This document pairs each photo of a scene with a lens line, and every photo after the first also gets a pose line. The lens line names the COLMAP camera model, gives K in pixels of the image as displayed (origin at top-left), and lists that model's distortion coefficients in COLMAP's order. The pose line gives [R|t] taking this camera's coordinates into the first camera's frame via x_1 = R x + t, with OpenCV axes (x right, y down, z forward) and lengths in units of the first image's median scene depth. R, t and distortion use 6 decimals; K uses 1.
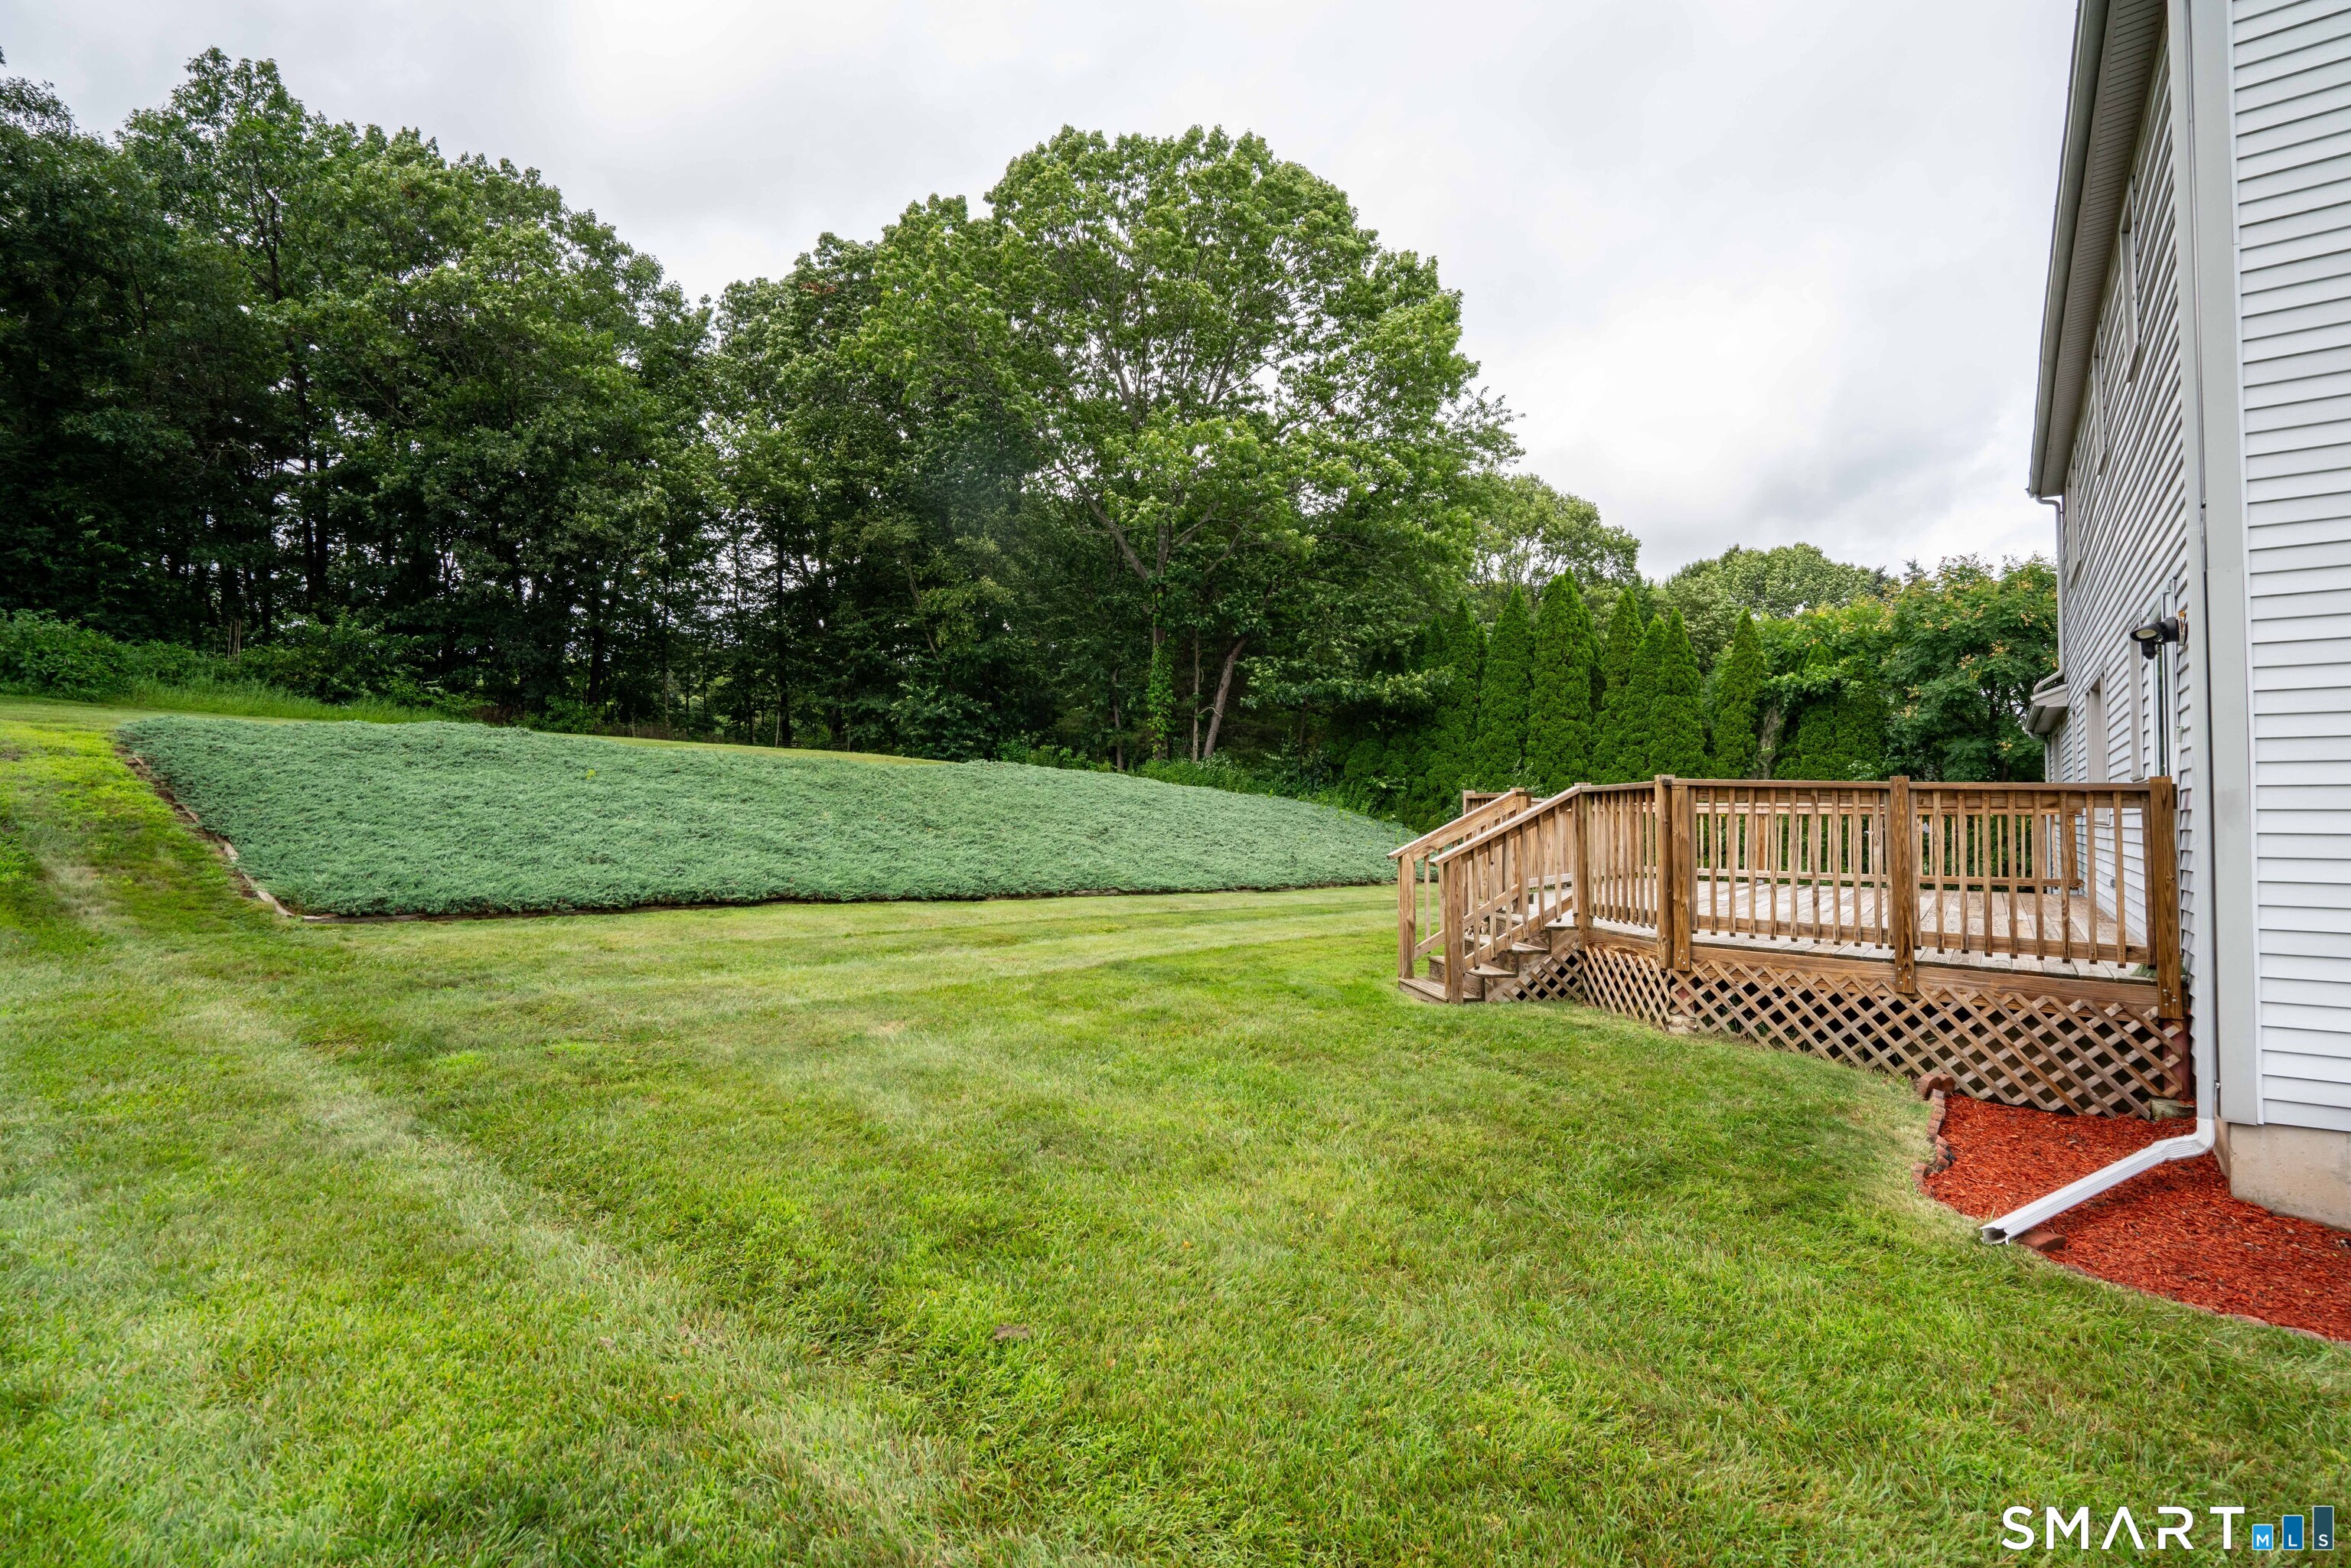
lens RADIAL K [[1140.2, 0, 1169.3], [0, 1140.2, 791.7], [0, 0, 1]] dist [-0.003836, -0.001512]
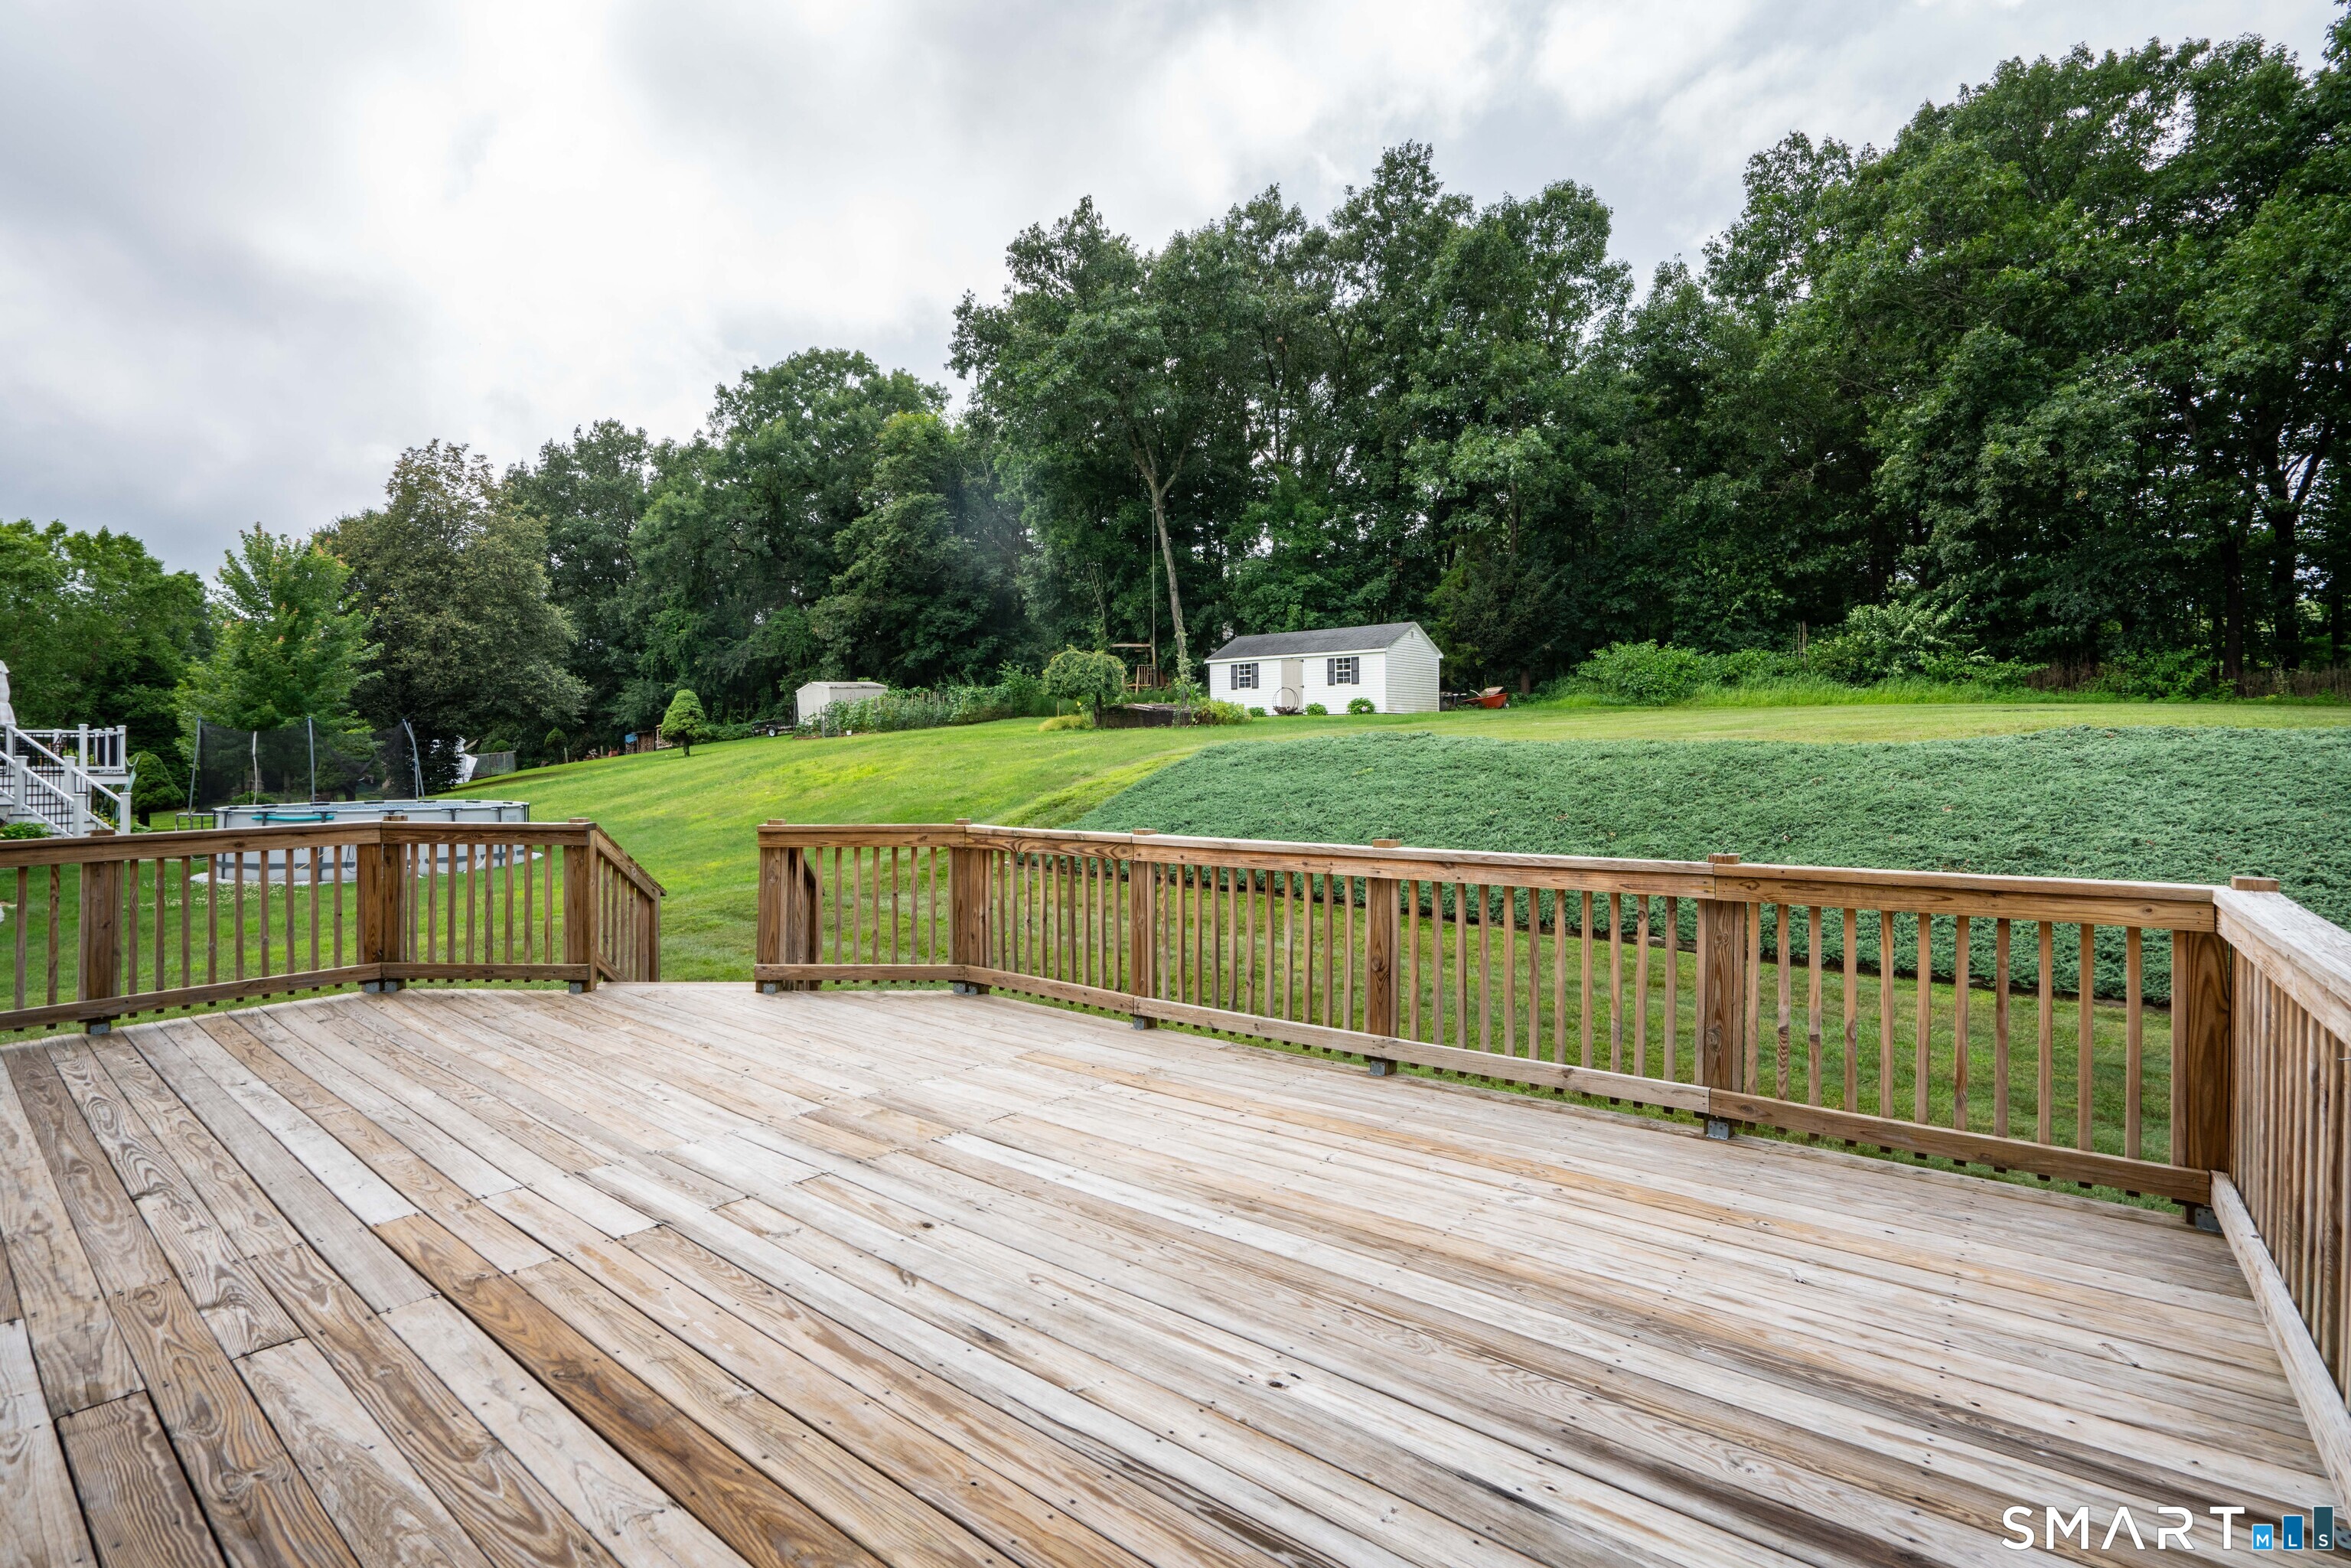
lens RADIAL K [[1085.8, 0, 1157.8], [0, 1085.8, 779.0], [0, 0, 1]] dist [-0.020923, 0.008215]
pose [[-0.060818, -0.000526, -0.998149, 0.331982], [0.023722, 0.999717, -0.001973, -0.007010], [0.997867, -0.023798, -0.060788, 0.440711]]
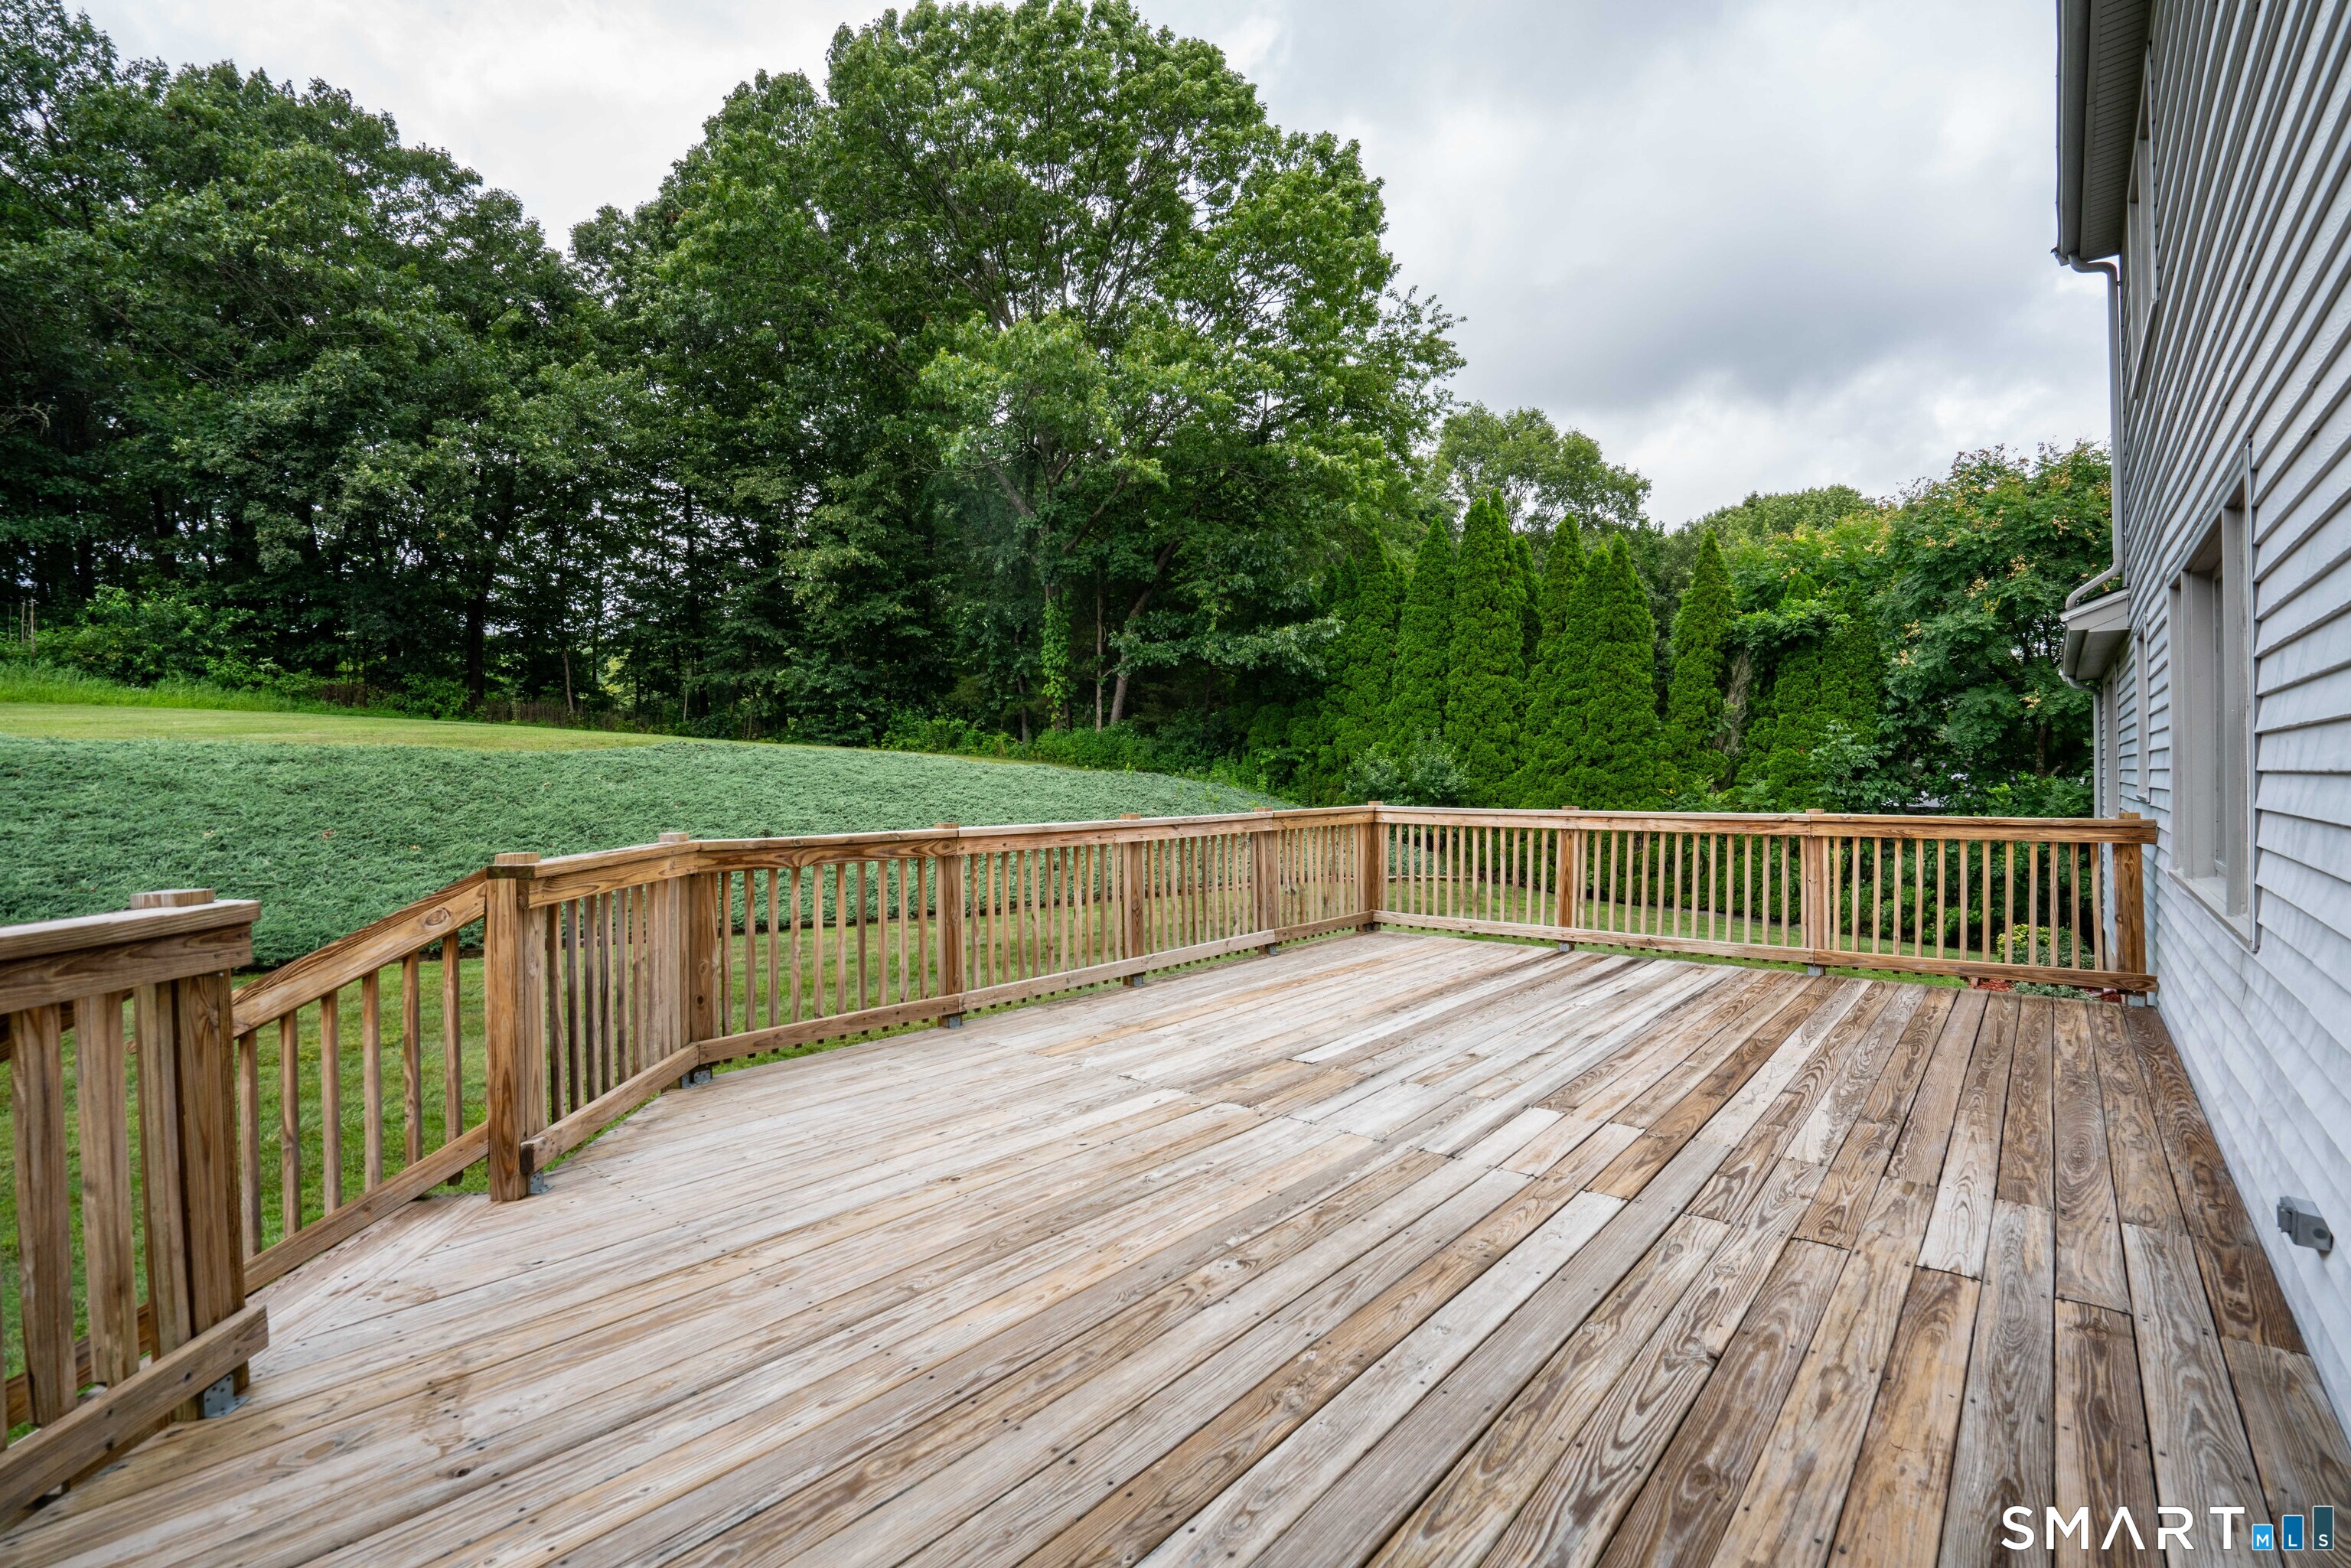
lens RADIAL K [[1085.8, 0, 1160.0], [0, 1085.8, 786.9], [0, 0, 1]] dist [-0.020923, 0.008215]
pose [[0.997958, -0.014412, -0.062229, 0.154066], [0.016403, 0.999366, 0.031599, -0.010884], [0.061734, -0.032555, 0.997562, 0.195288]]
